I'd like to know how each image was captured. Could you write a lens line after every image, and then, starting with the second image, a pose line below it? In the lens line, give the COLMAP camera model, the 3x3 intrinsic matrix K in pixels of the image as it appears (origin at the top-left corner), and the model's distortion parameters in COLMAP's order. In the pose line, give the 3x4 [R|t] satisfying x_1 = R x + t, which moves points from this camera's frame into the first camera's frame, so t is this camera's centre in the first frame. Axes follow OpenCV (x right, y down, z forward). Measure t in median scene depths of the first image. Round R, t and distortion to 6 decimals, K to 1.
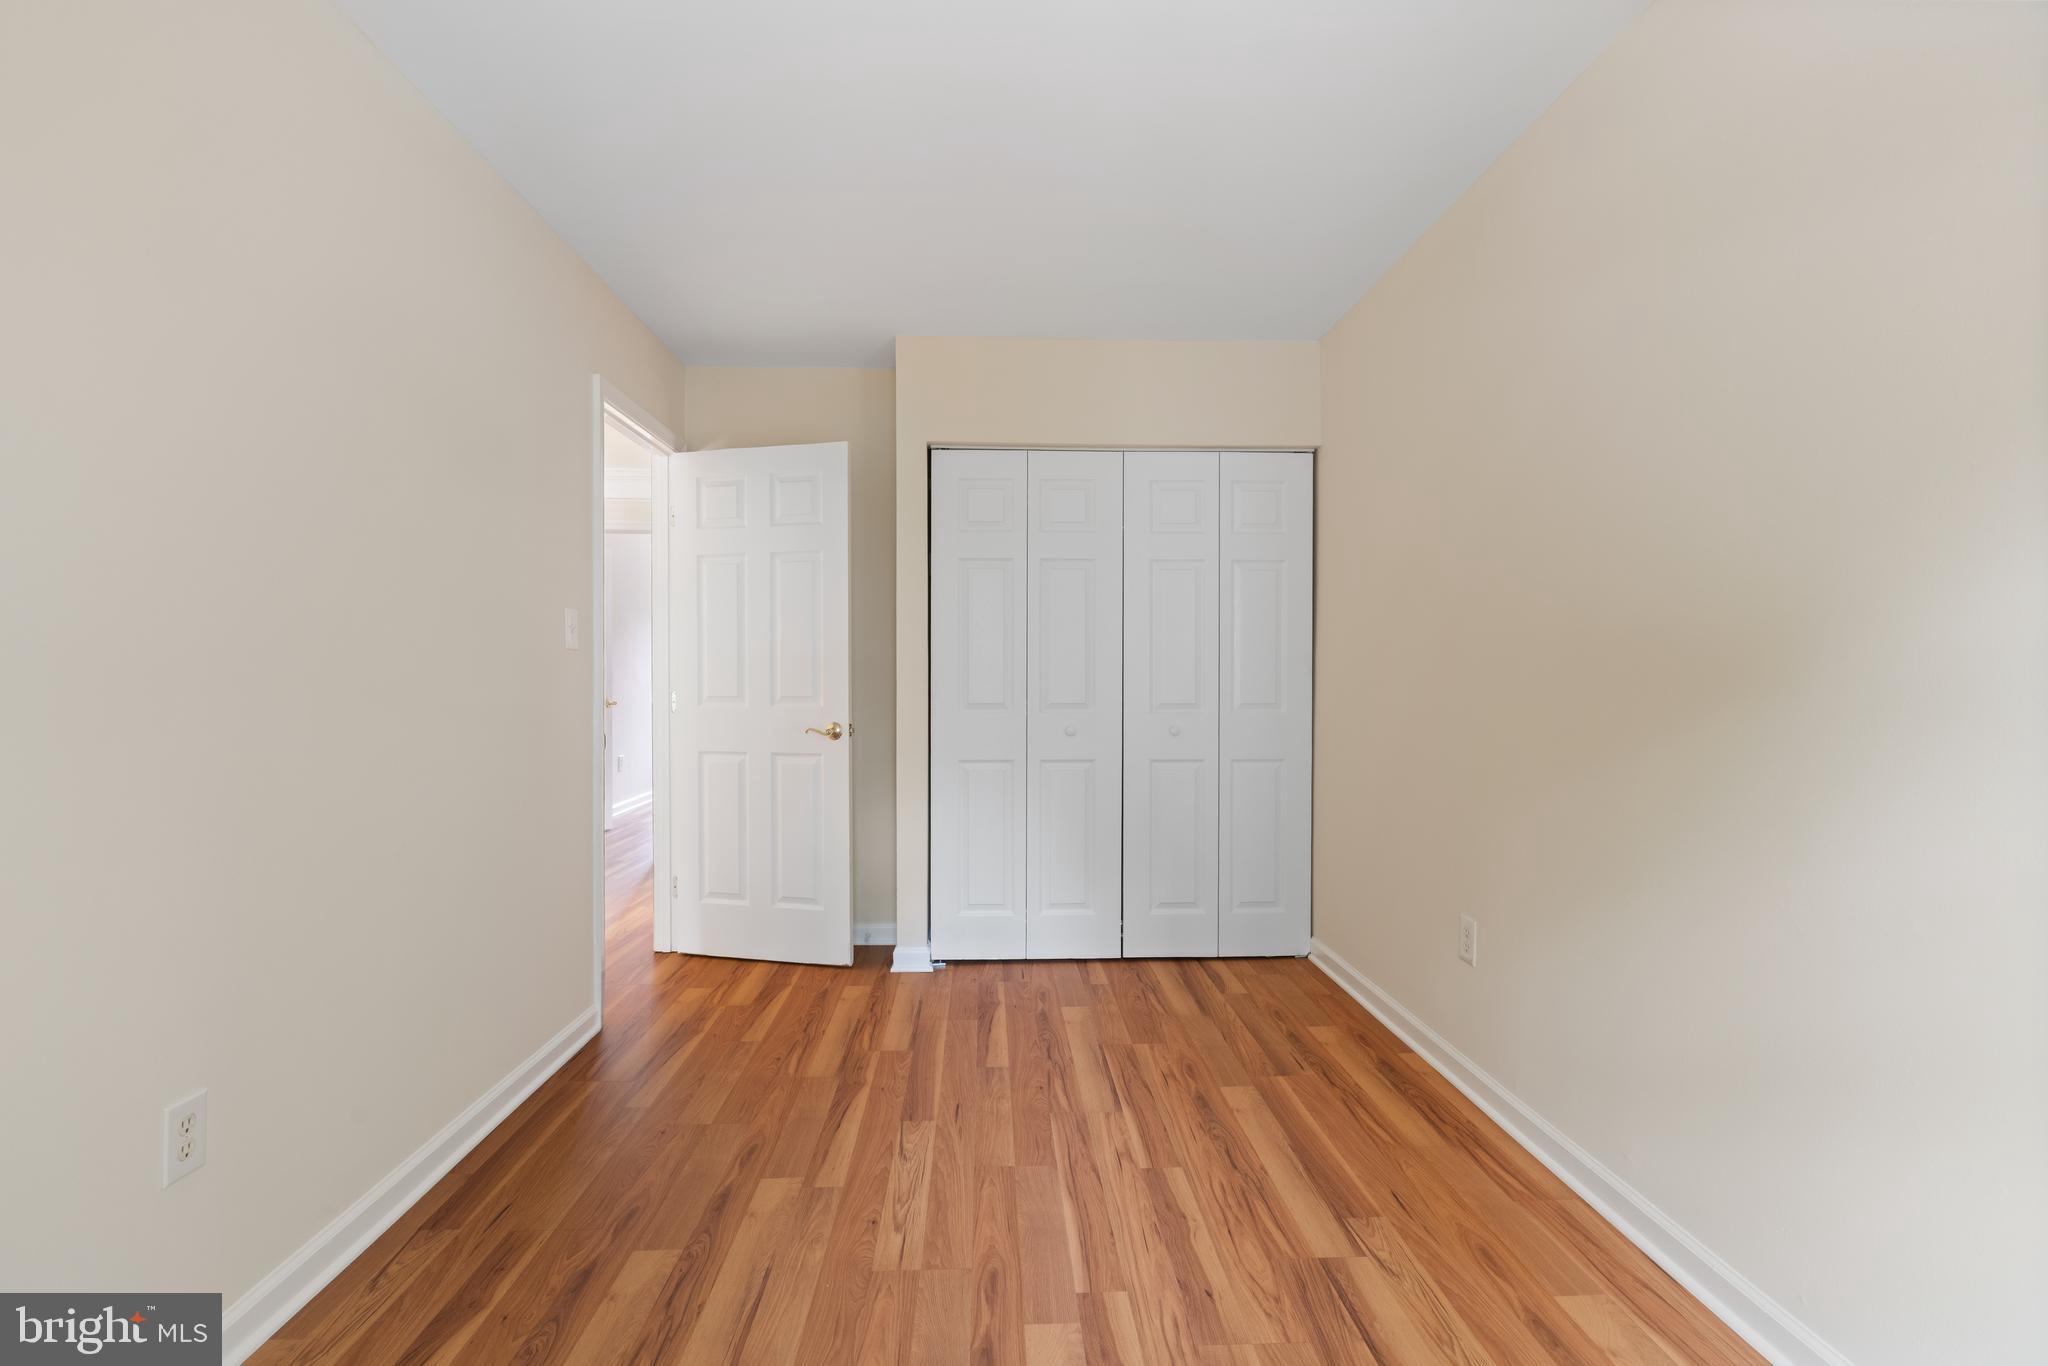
lens RADIAL K [[919.0, 0, 1016.0], [0, 919.0, 688.4], [0, 0, 1]] dist [-0.005418, 0.000916]
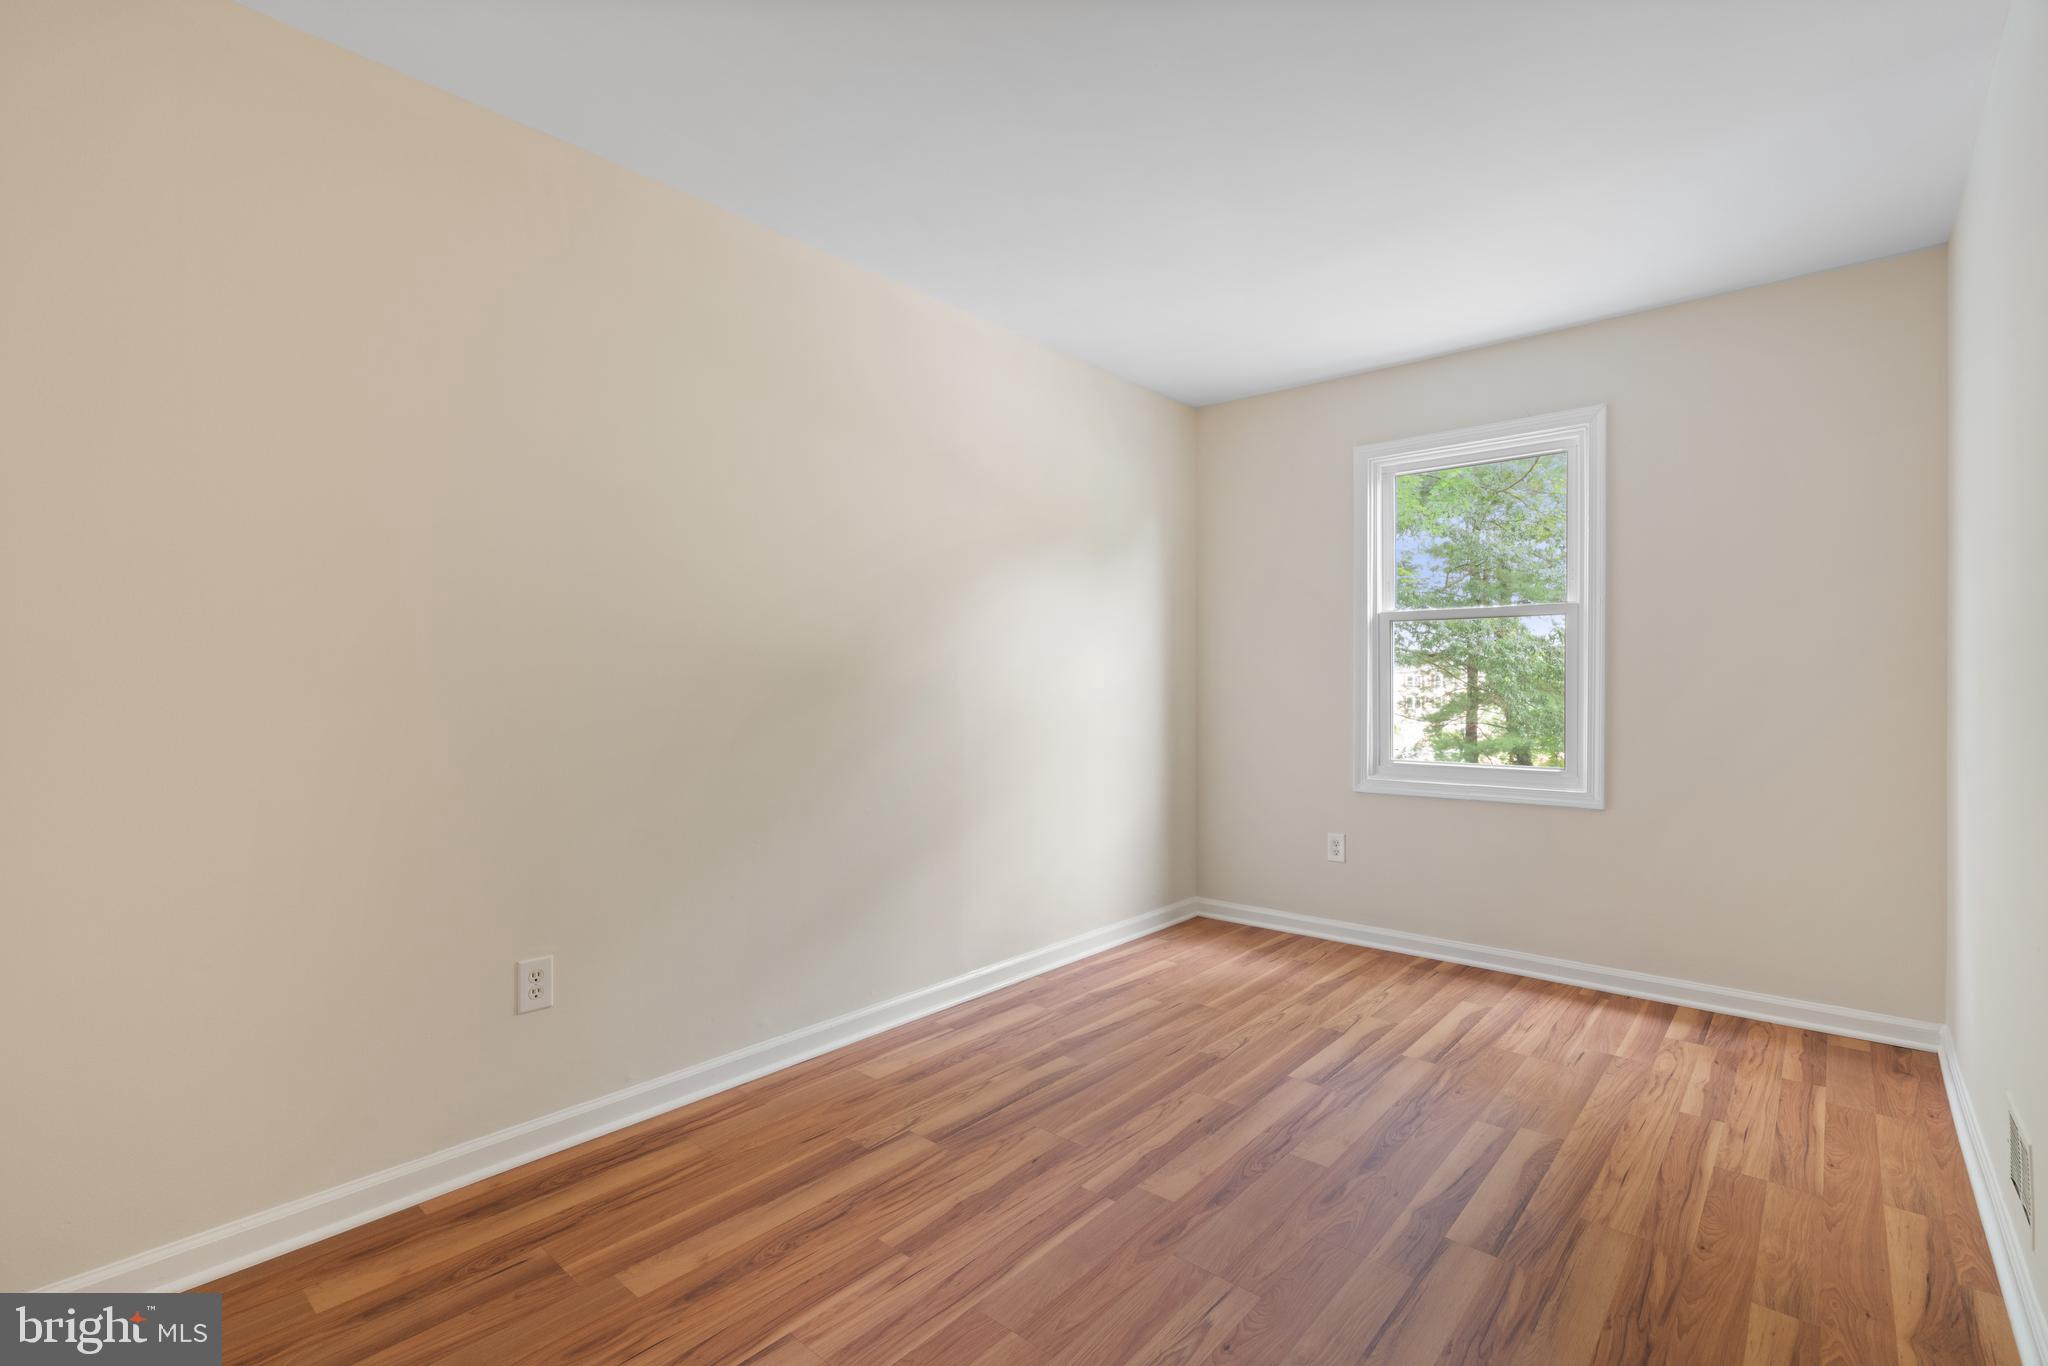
lens RADIAL K [[919.0, 0, 1016.0], [0, 919.0, 688.4], [0, 0, 1]] dist [-0.005418, 0.000916]
pose [[-0.723371, 0.001163, 0.690459, -0.587085], [0.016130, 0.999754, 0.015215, -0.019621], [-0.690272, 0.022143, -0.723211, 1.718001]]
